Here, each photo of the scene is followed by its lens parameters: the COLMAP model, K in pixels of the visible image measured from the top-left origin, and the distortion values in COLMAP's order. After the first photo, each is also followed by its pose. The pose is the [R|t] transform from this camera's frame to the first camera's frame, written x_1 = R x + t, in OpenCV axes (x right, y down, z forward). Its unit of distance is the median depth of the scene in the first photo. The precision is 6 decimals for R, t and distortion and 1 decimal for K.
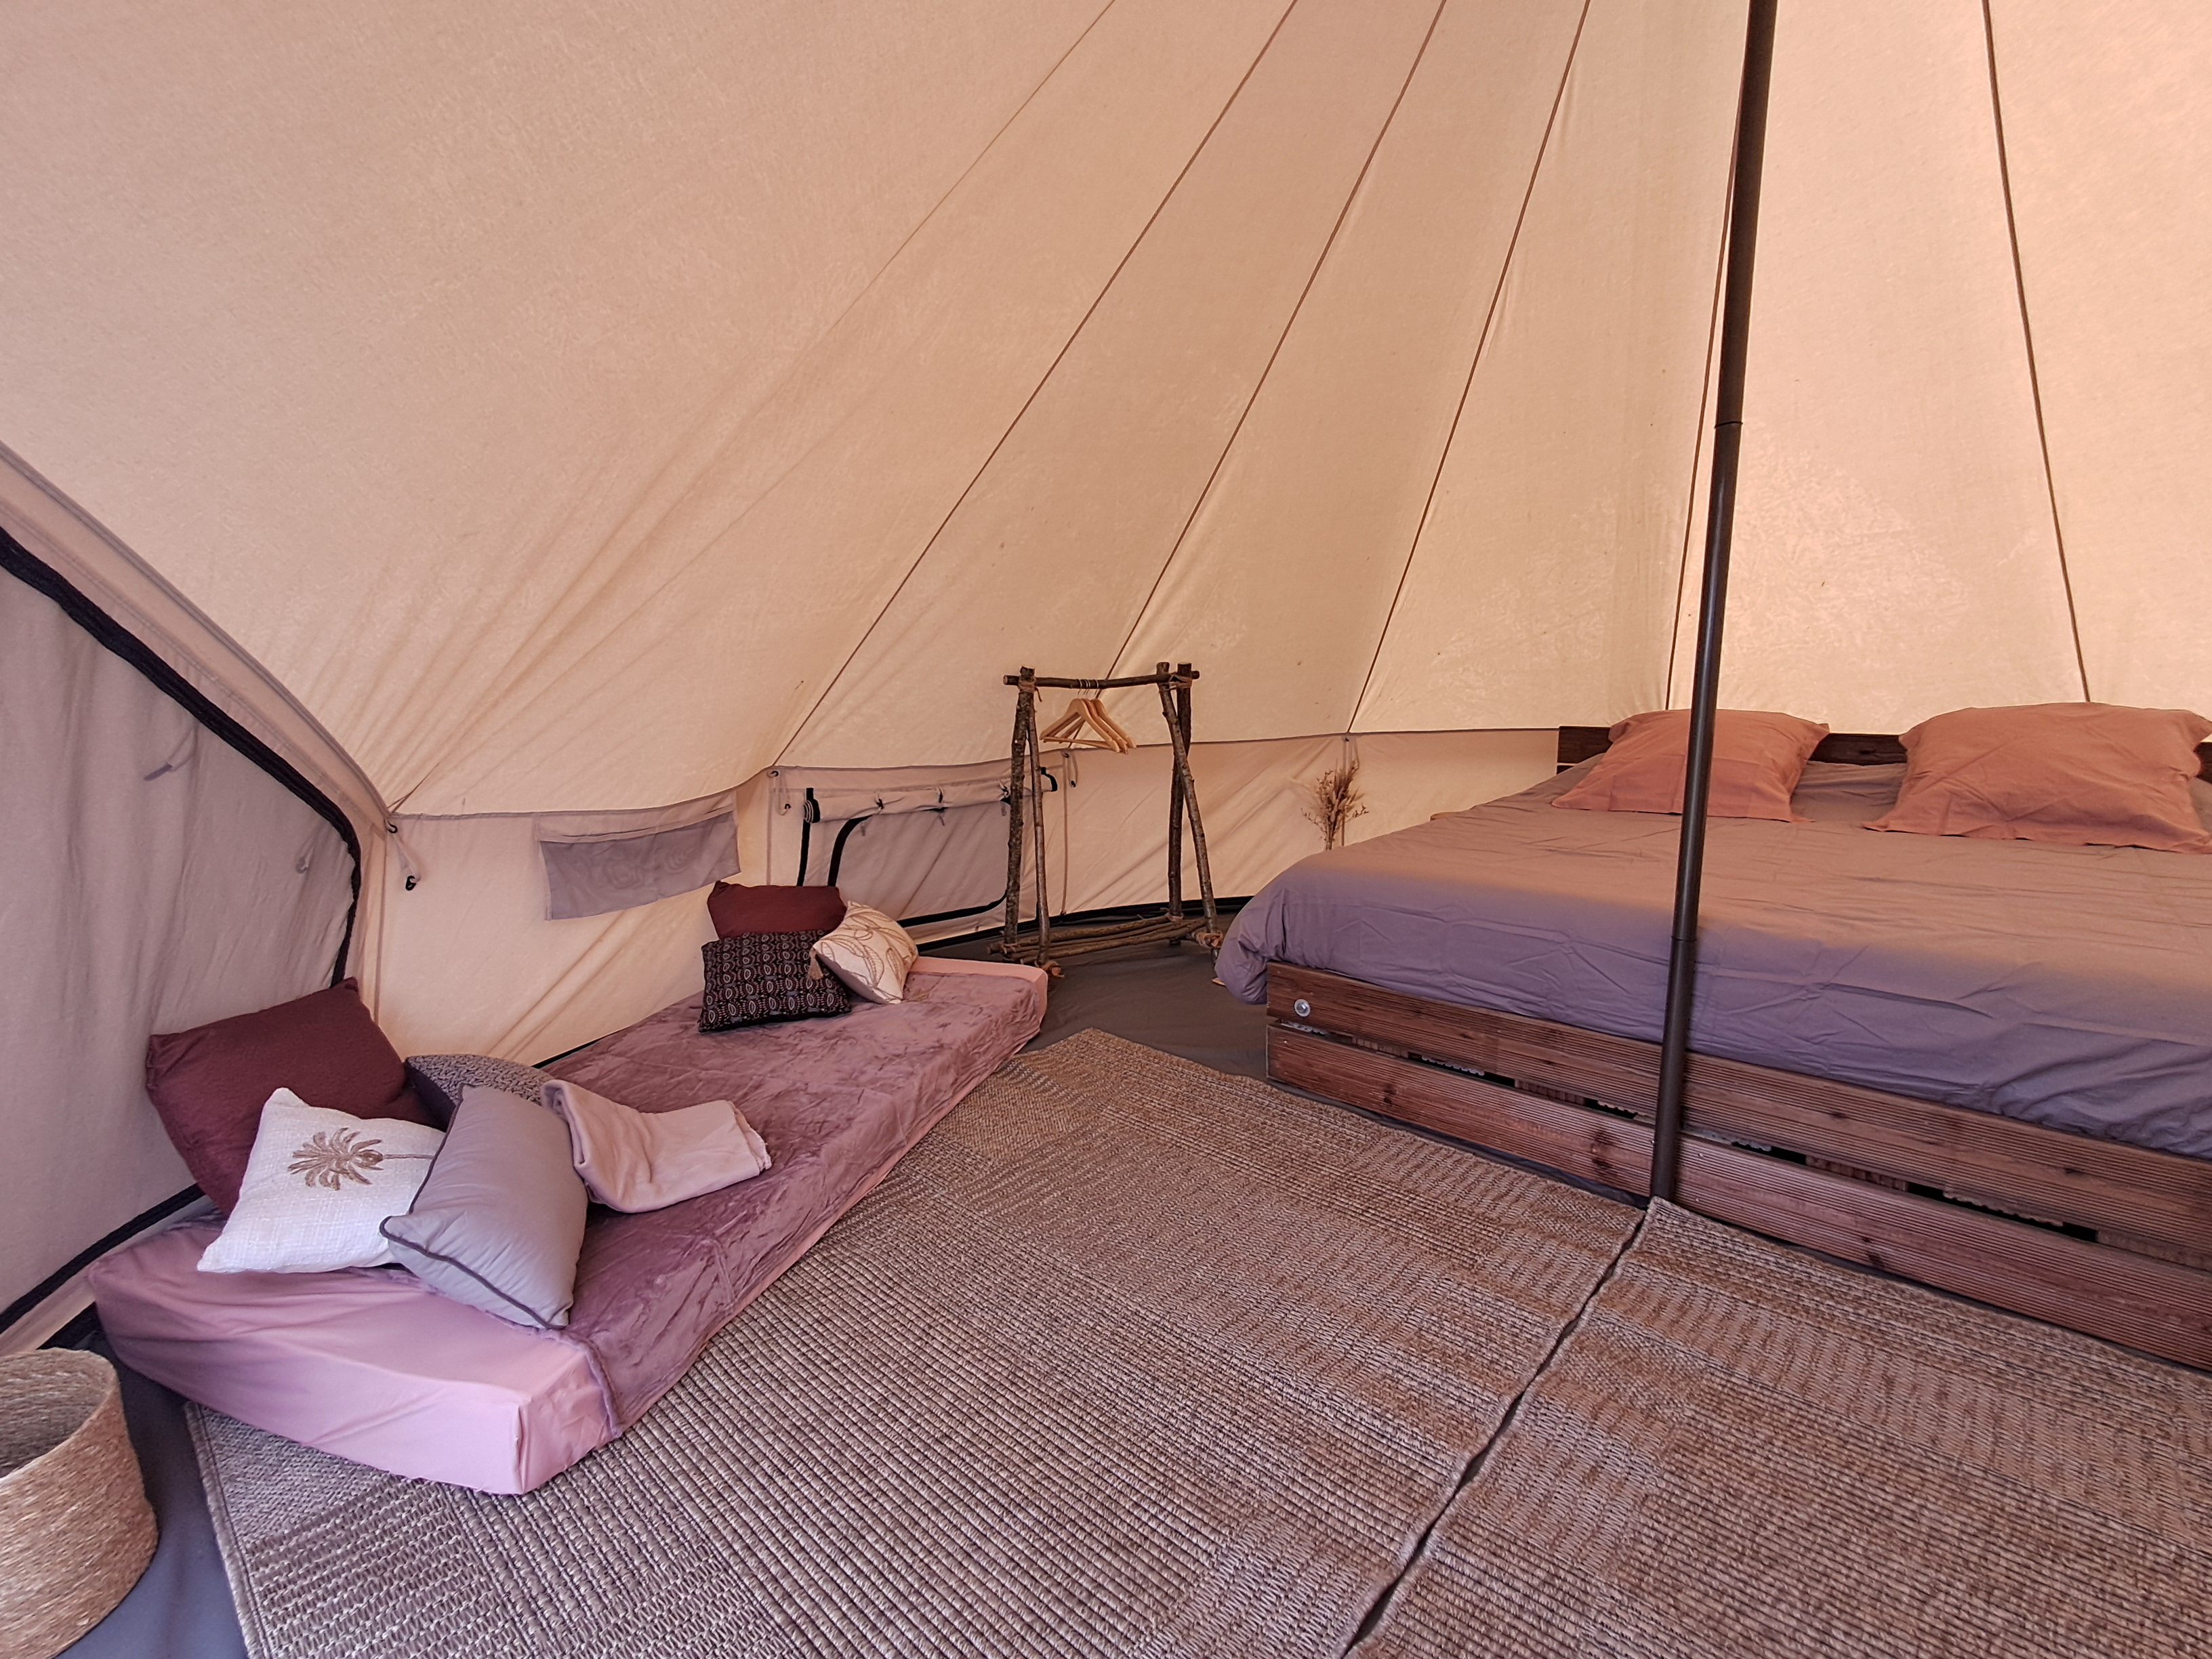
lens RADIAL K [[1019.9, 0, 1099.3], [0, 1019.9, 828.5], [0, 0, 1]] dist [-0.000662, 0.001218]
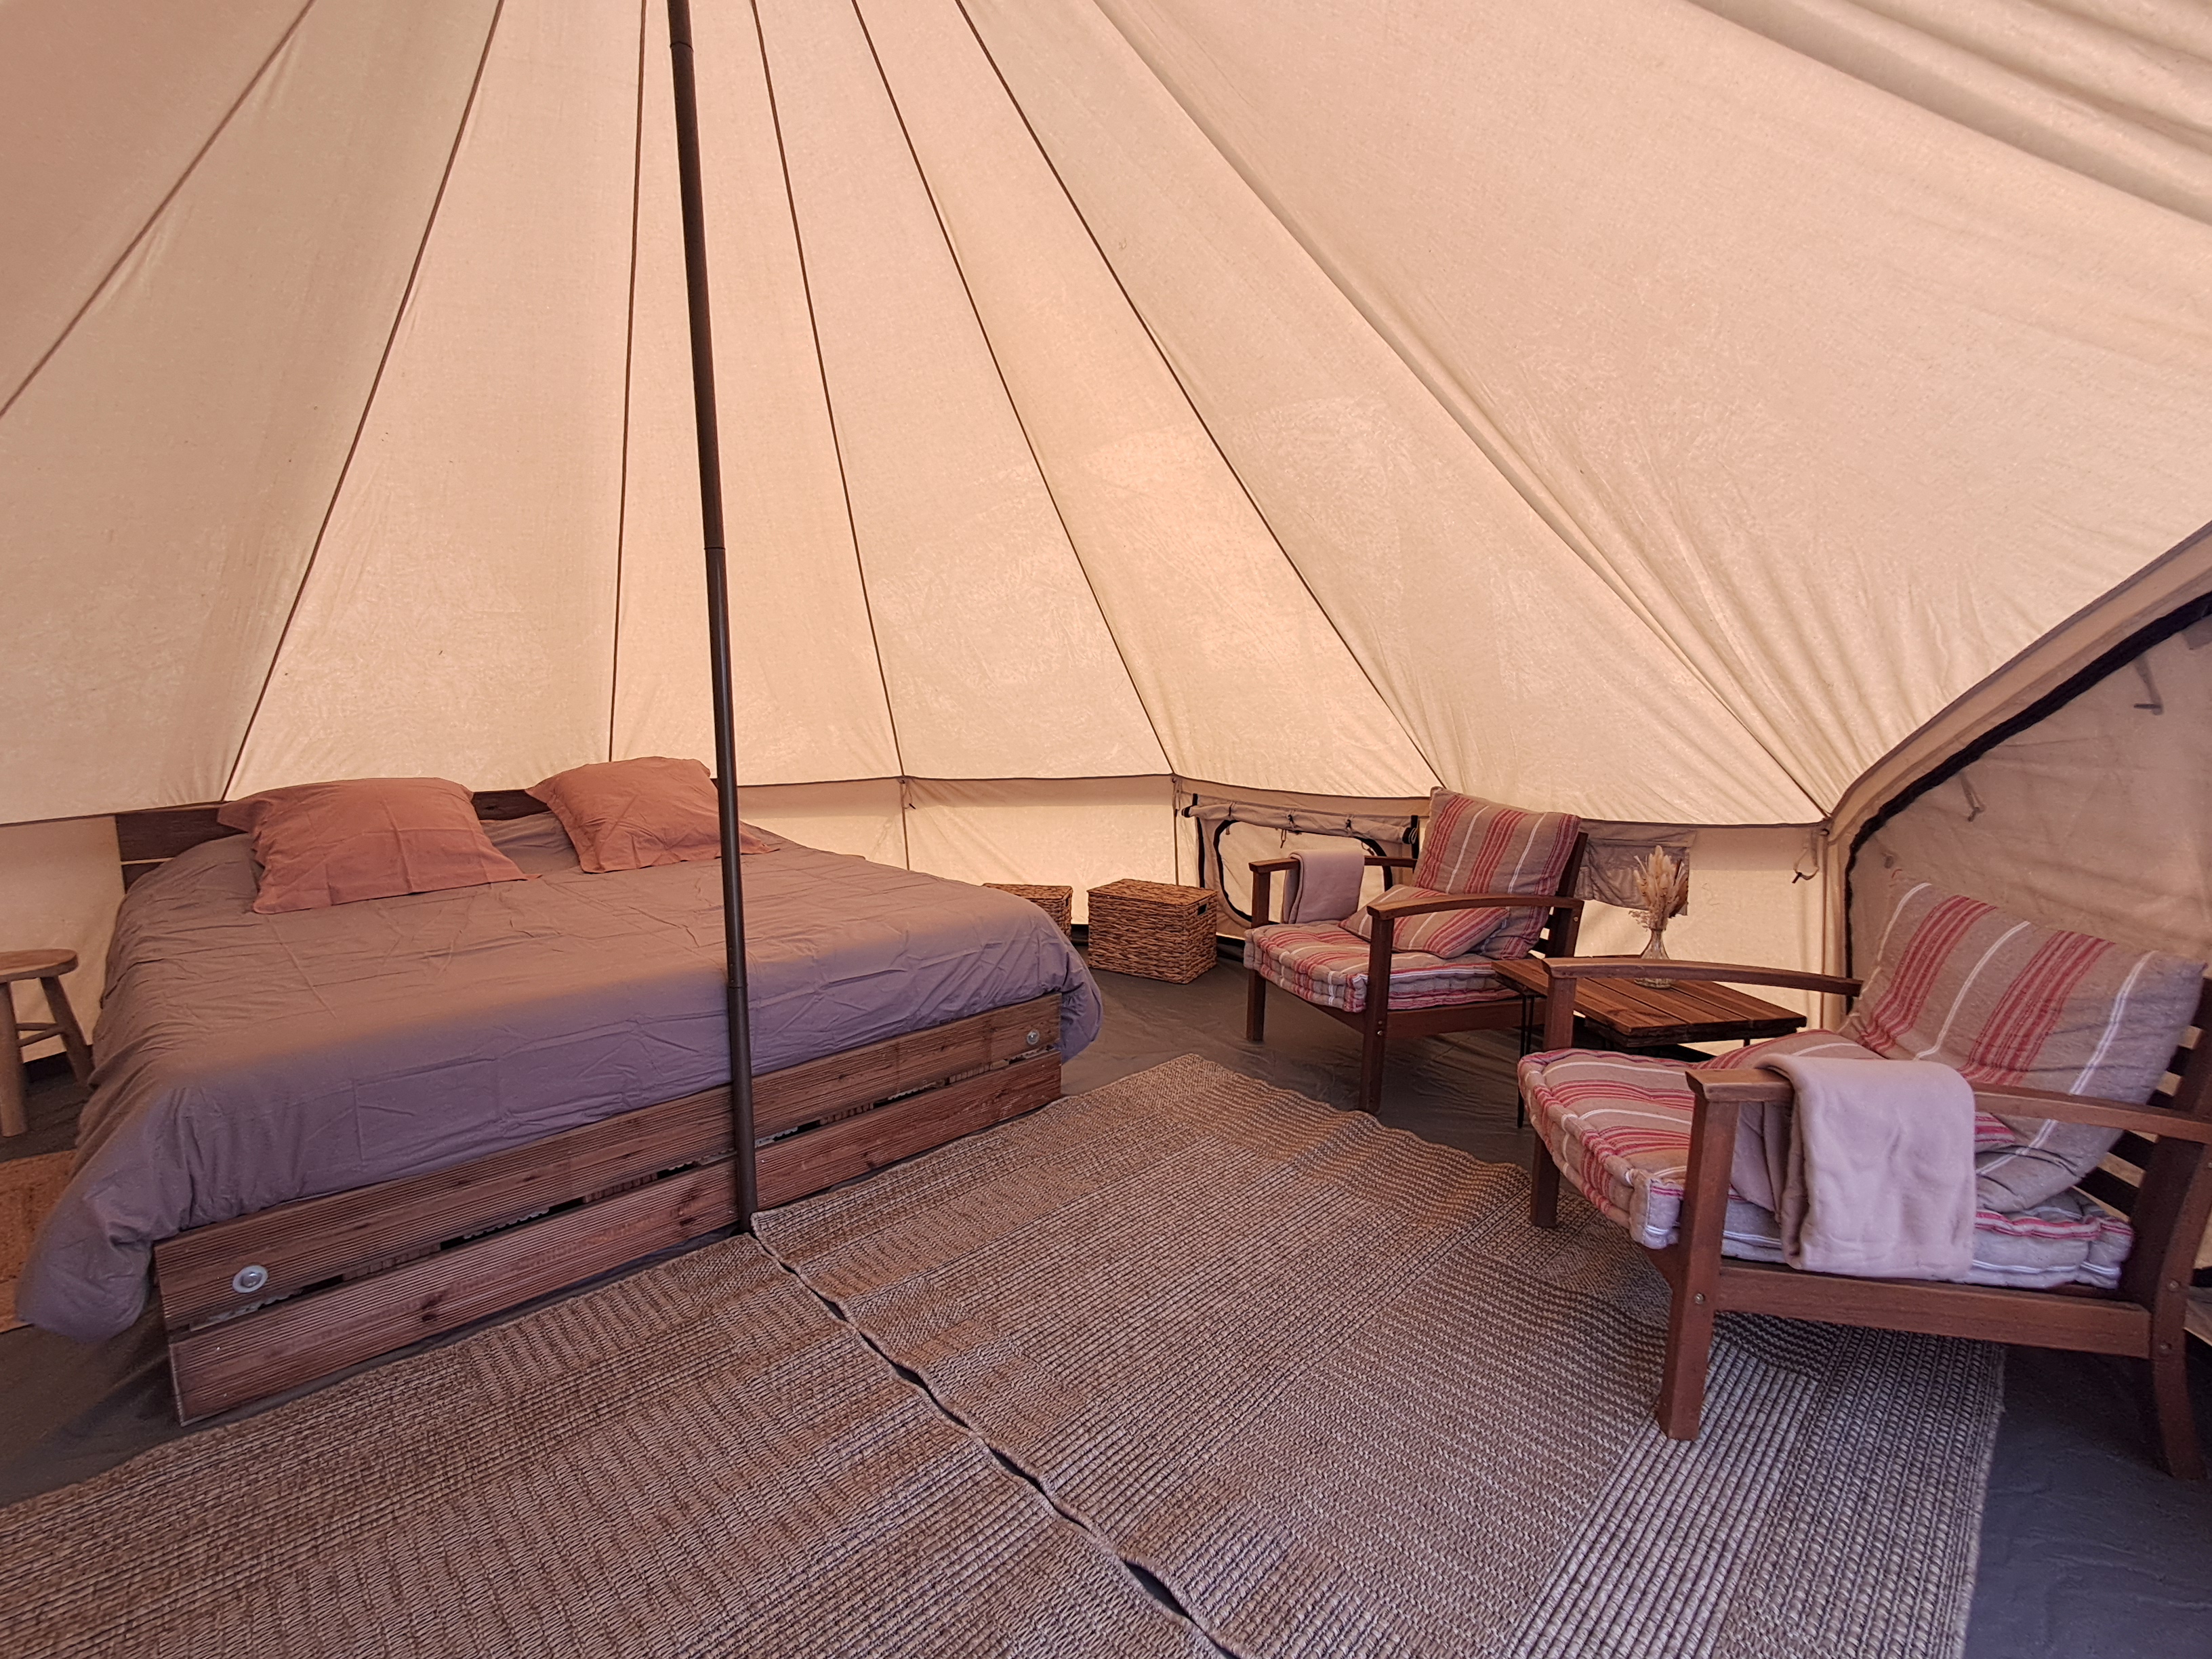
lens RADIAL K [[1019.9, 0, 1099.3], [0, 1019.9, 828.5], [0, 0, 1]] dist [-0.000662, 0.001218]
pose [[0.030935, -0.121121, 0.992156, -0.484338], [0.145870, 0.982550, 0.115400, -0.127833], [-0.988820, 0.141155, 0.048063, 0.466289]]
